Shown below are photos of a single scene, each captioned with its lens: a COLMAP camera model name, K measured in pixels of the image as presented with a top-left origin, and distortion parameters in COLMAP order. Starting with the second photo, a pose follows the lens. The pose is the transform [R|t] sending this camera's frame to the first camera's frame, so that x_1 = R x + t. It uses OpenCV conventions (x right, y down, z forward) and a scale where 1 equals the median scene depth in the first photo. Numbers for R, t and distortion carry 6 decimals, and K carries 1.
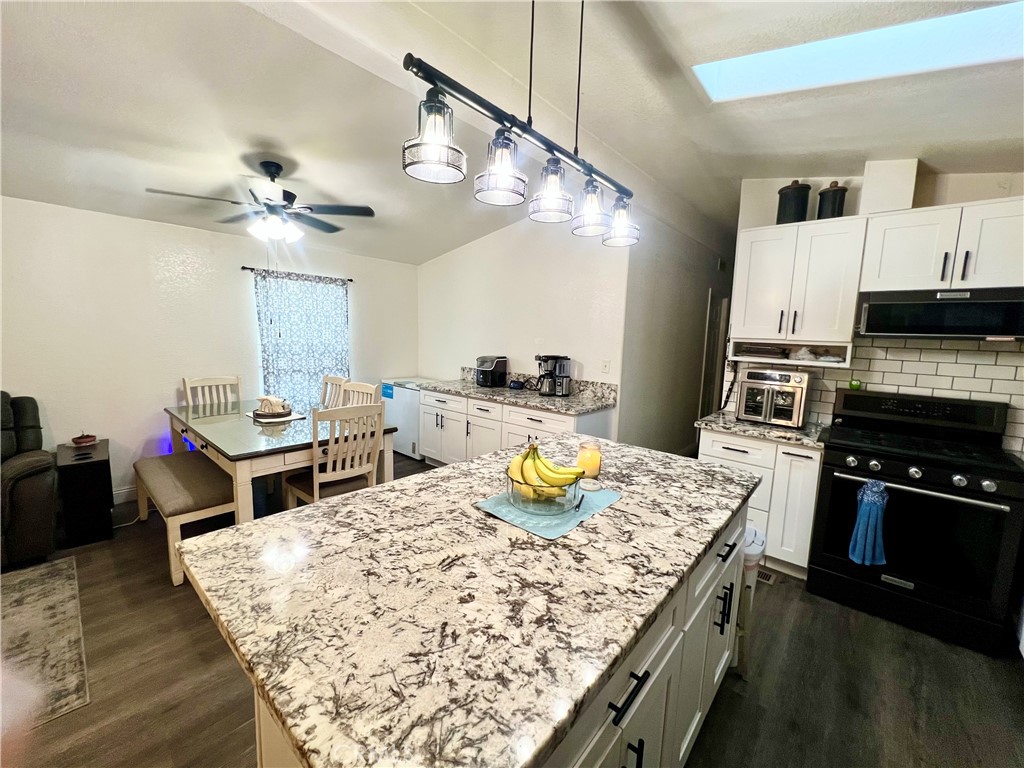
lens RADIAL K [[411.2, 0, 512.9], [0, 411.2, 382.1], [0, 0, 1]] dist [-0.002890, 0.000895]
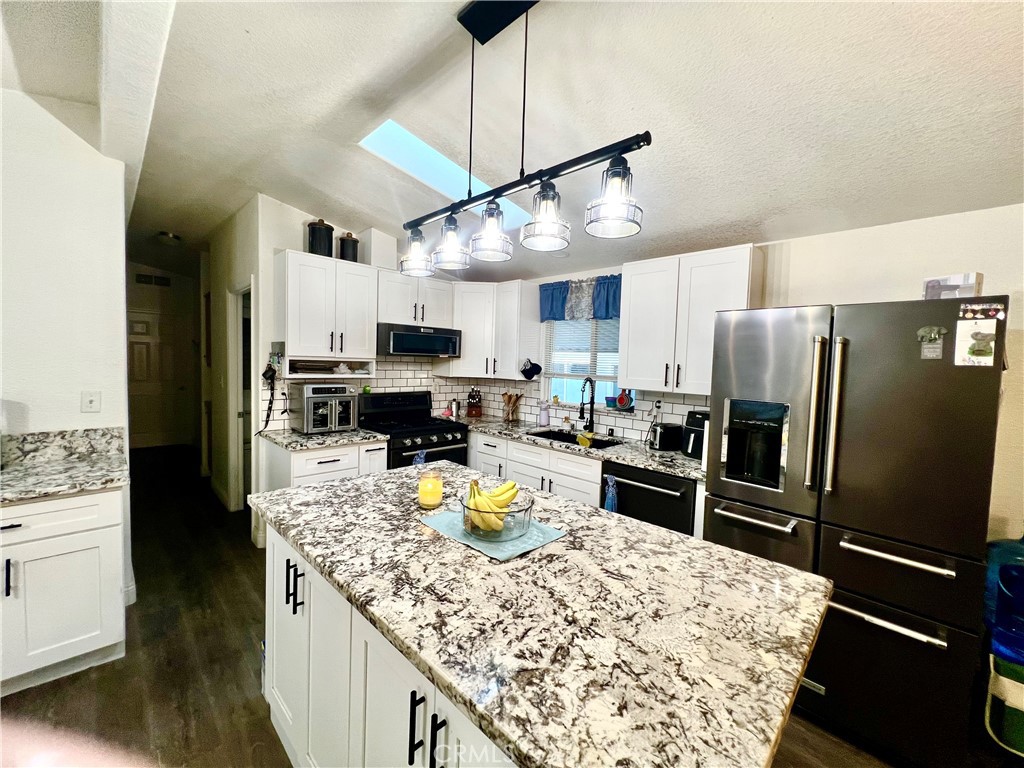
lens RADIAL K [[411.2, 0, 509.4], [0, 411.2, 383.9], [0, 0, 1]] dist [-0.002890, 0.000895]
pose [[0.069254, -0.085009, 0.993970, -0.512965], [0.092638, 0.992605, 0.078438, -0.082541], [-0.993289, 0.086648, 0.076617, 0.475700]]
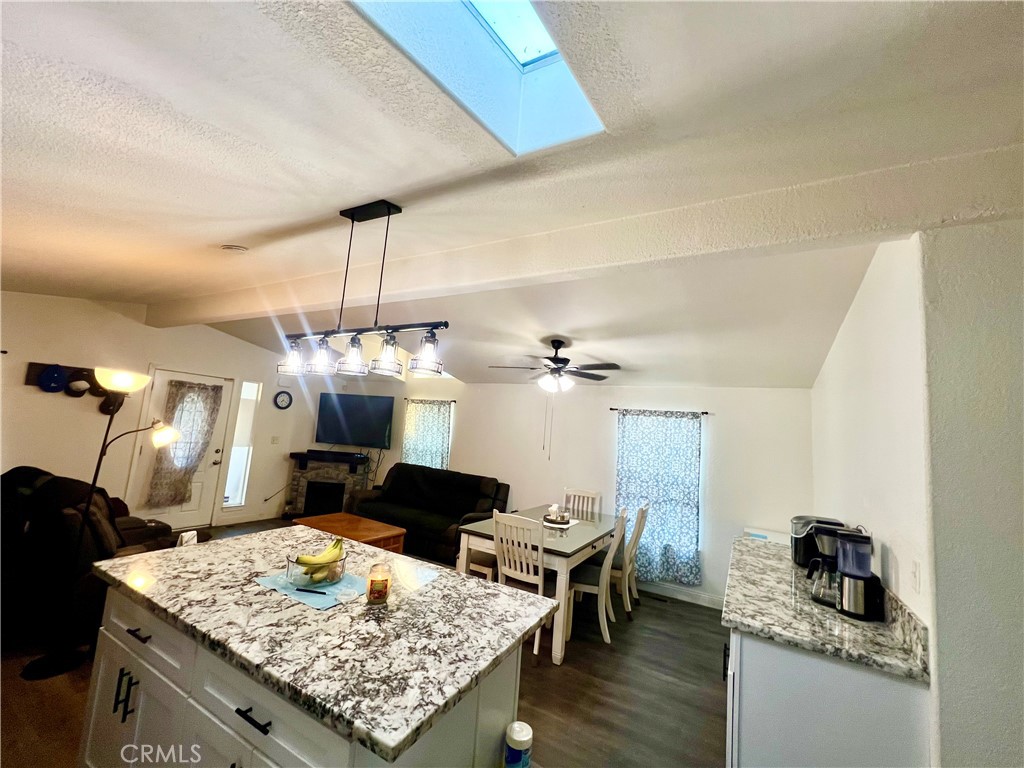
lens RADIAL K [[411.2, 0, 512.0], [0, 411.2, 382.5], [0, 0, 1]] dist [-0.002890, 0.000895]
pose [[0.211778, -0.127331, -0.968988, 0.872359], [-0.190834, 0.967004, -0.168778, -0.121459], [0.958505, 0.220659, 0.180491, 0.682760]]
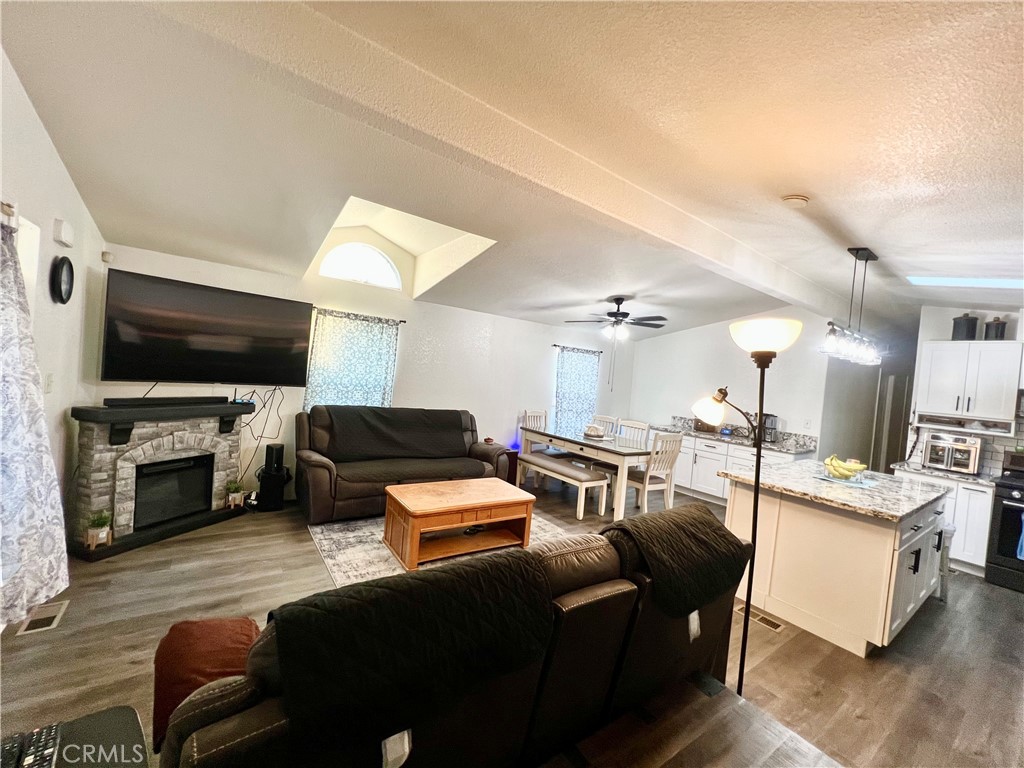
lens RADIAL K [[411.2, 0, 512.6], [0, 411.2, 381.7], [0, 0, 1]] dist [-0.002890, 0.000895]
pose [[0.973080, 0.058712, -0.222864, -0.692375], [-0.084261, 0.990691, -0.106914, 0.085092], [0.214512, 0.122815, 0.968969, -0.938656]]
